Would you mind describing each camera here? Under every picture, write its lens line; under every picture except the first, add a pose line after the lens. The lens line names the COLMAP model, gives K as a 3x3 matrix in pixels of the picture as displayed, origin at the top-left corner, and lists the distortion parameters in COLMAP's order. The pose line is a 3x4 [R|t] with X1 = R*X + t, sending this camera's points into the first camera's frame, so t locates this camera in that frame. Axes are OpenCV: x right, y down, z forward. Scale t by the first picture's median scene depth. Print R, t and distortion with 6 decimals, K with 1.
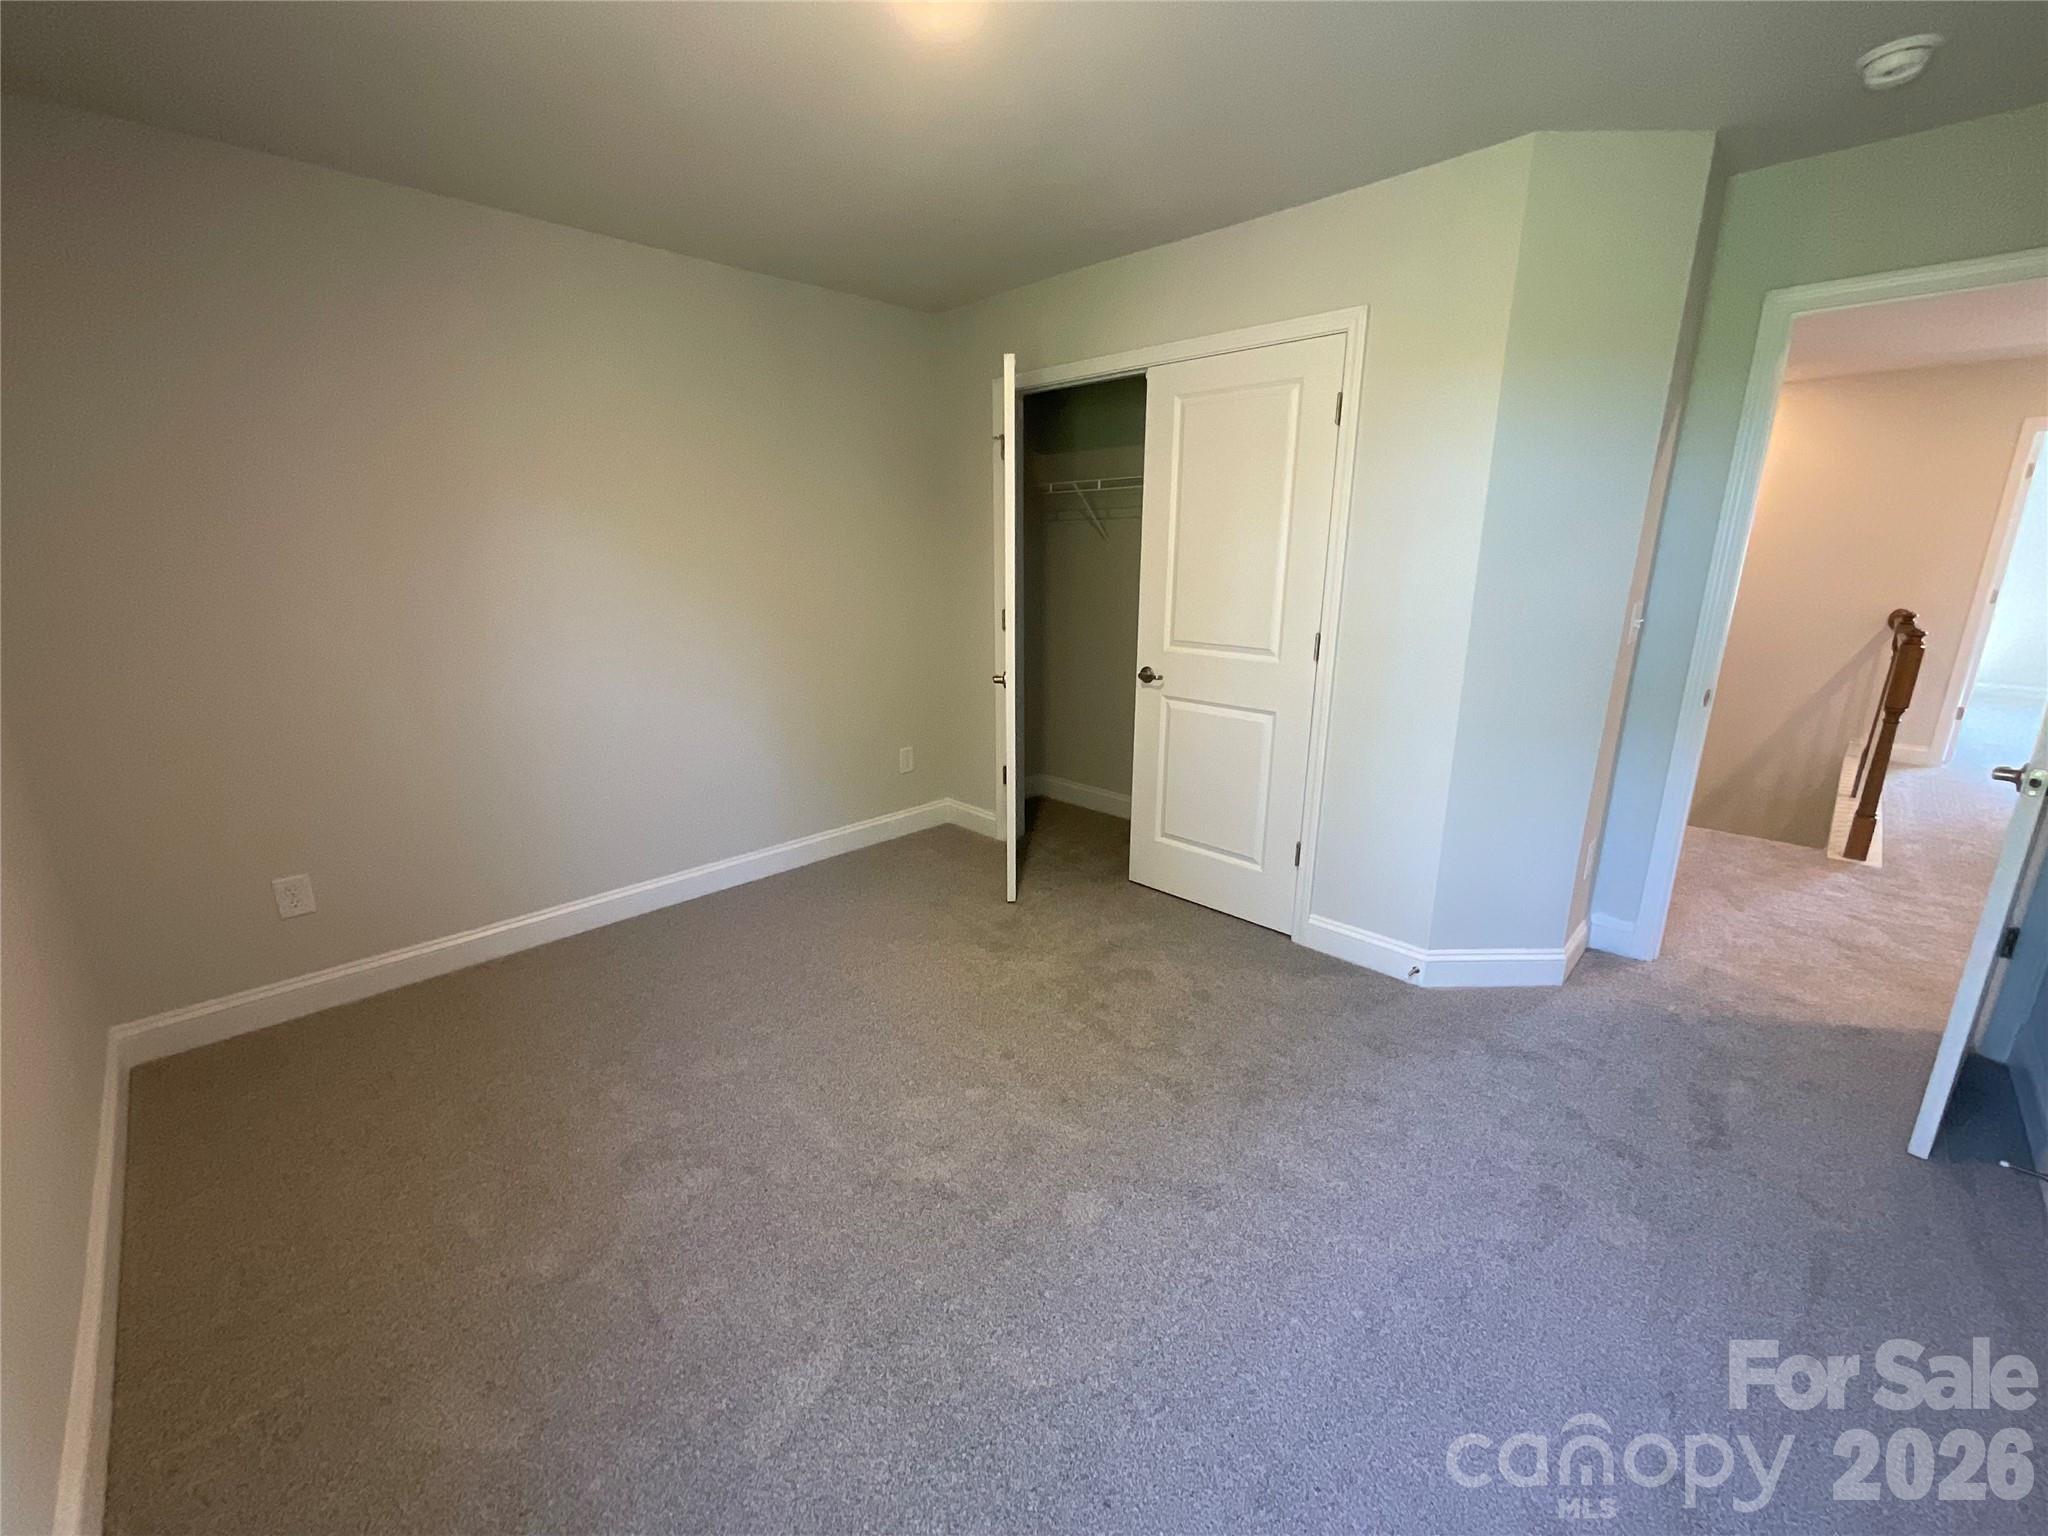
lens RADIAL K [[838.7, 0, 1034.7], [0, 838.7, 753.9], [0, 0, 1]] dist [0.006513, -0.000235]
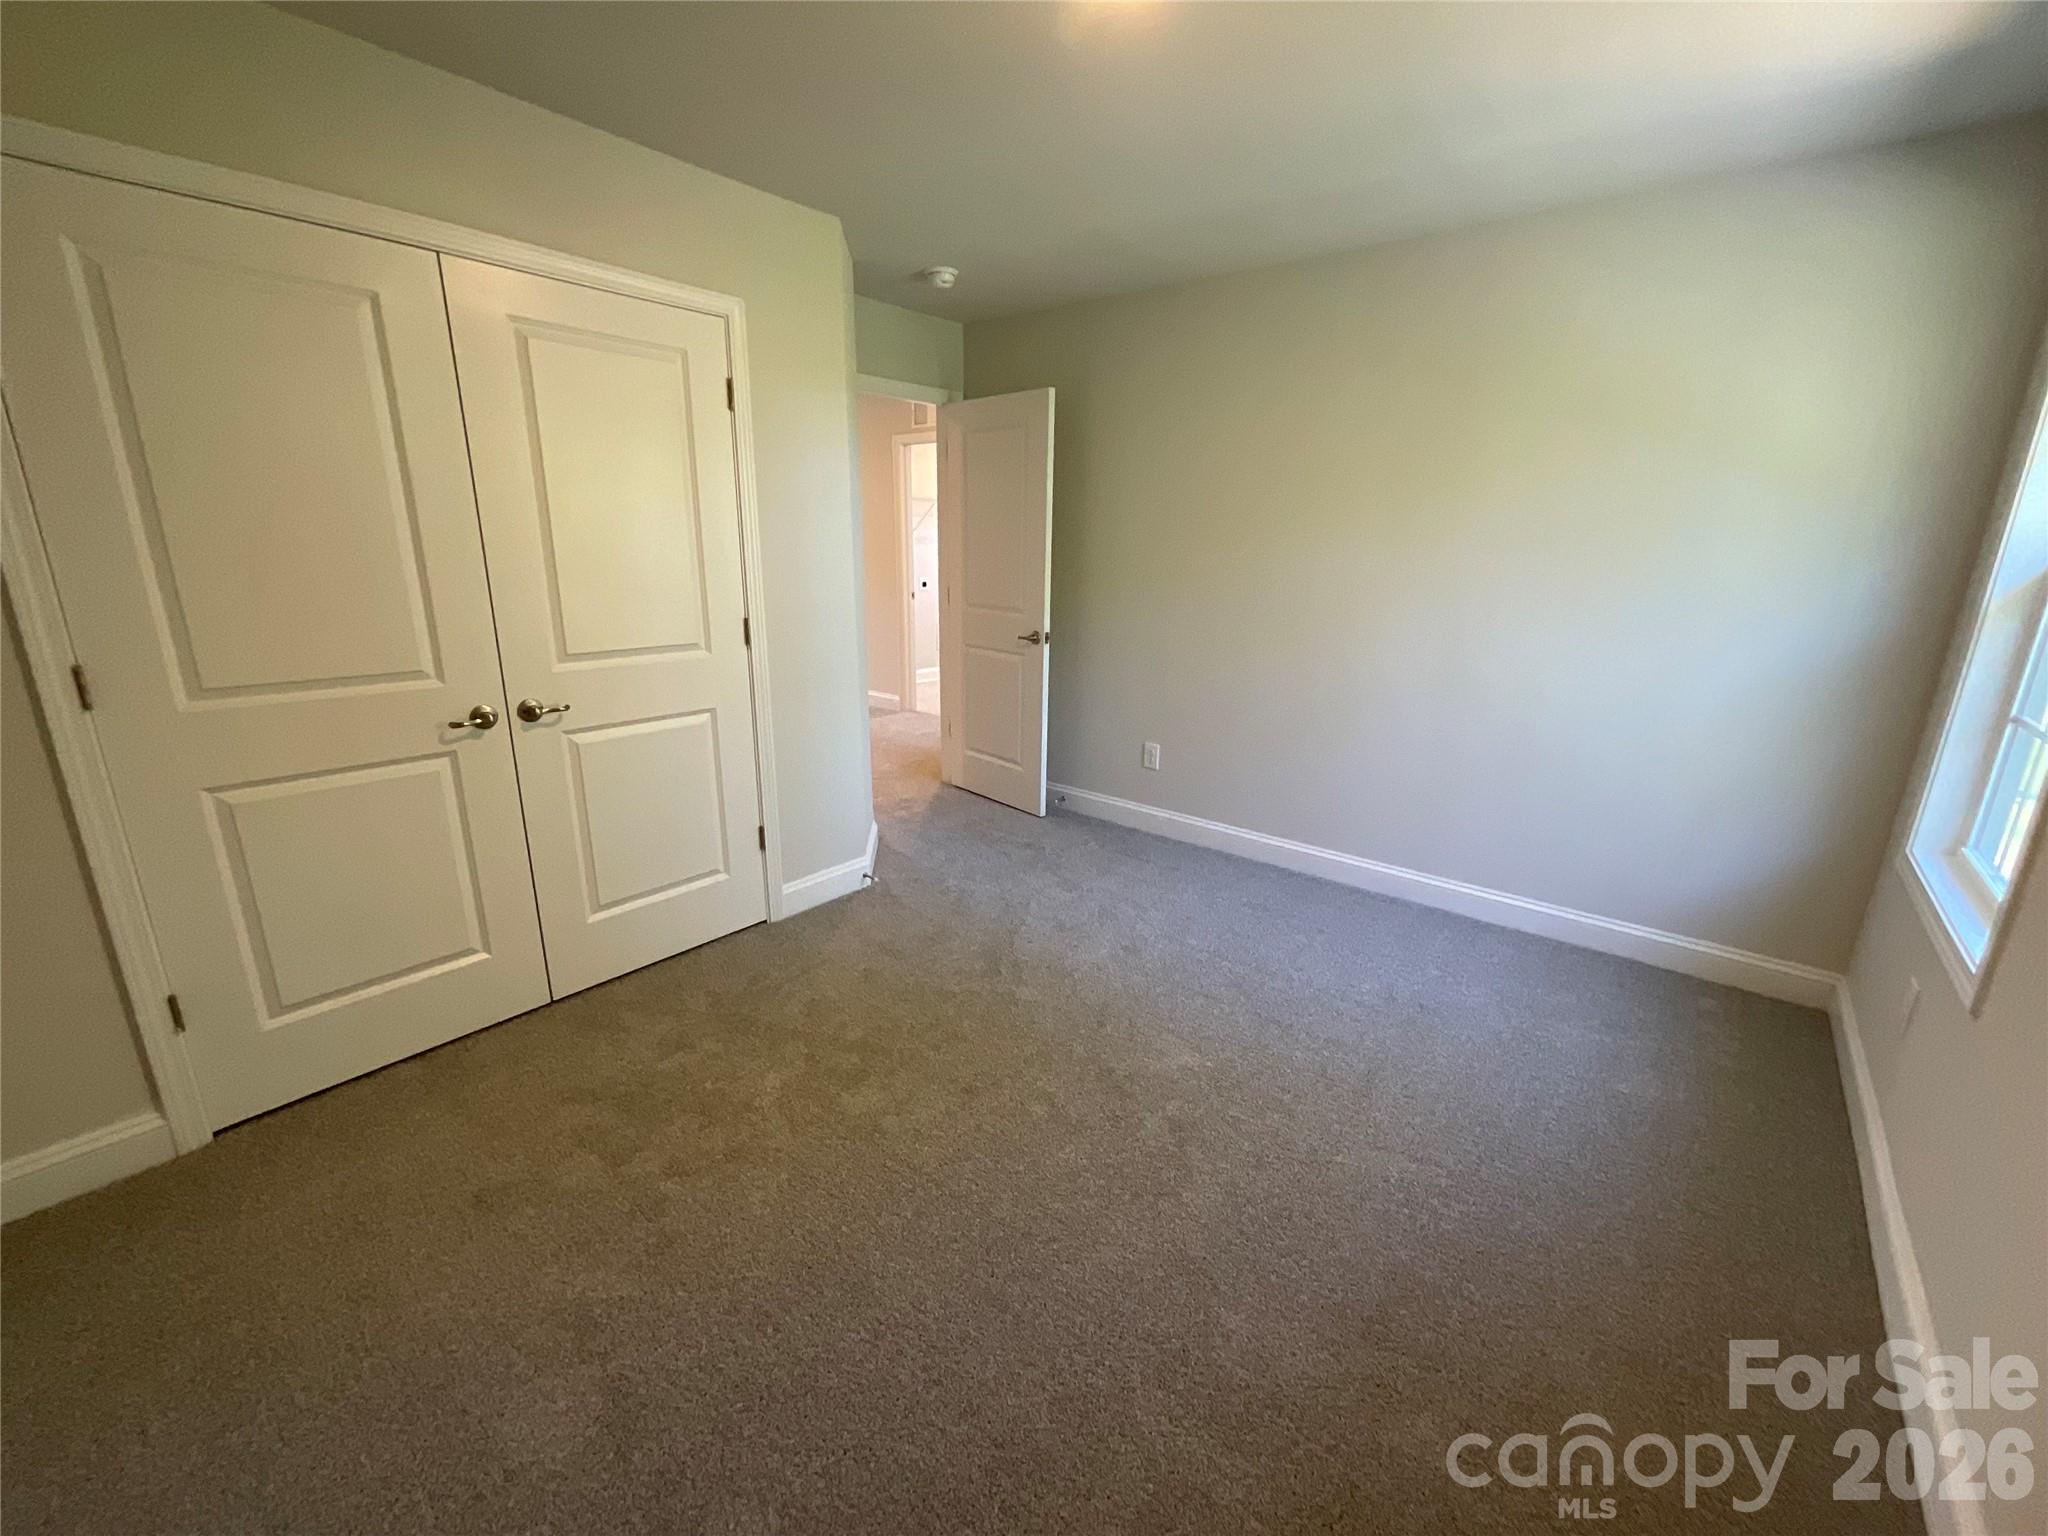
lens RADIAL K [[838.7, 0, 1031.6], [0, 838.7, 754.6], [0, 0, 1]] dist [0.006513, -0.000235]
pose [[-0.081317, -0.248173, 0.965297, -0.629413], [0.241562, 0.934721, 0.260661, -0.151109], [-0.966972, 0.254375, -0.016059, 0.647471]]
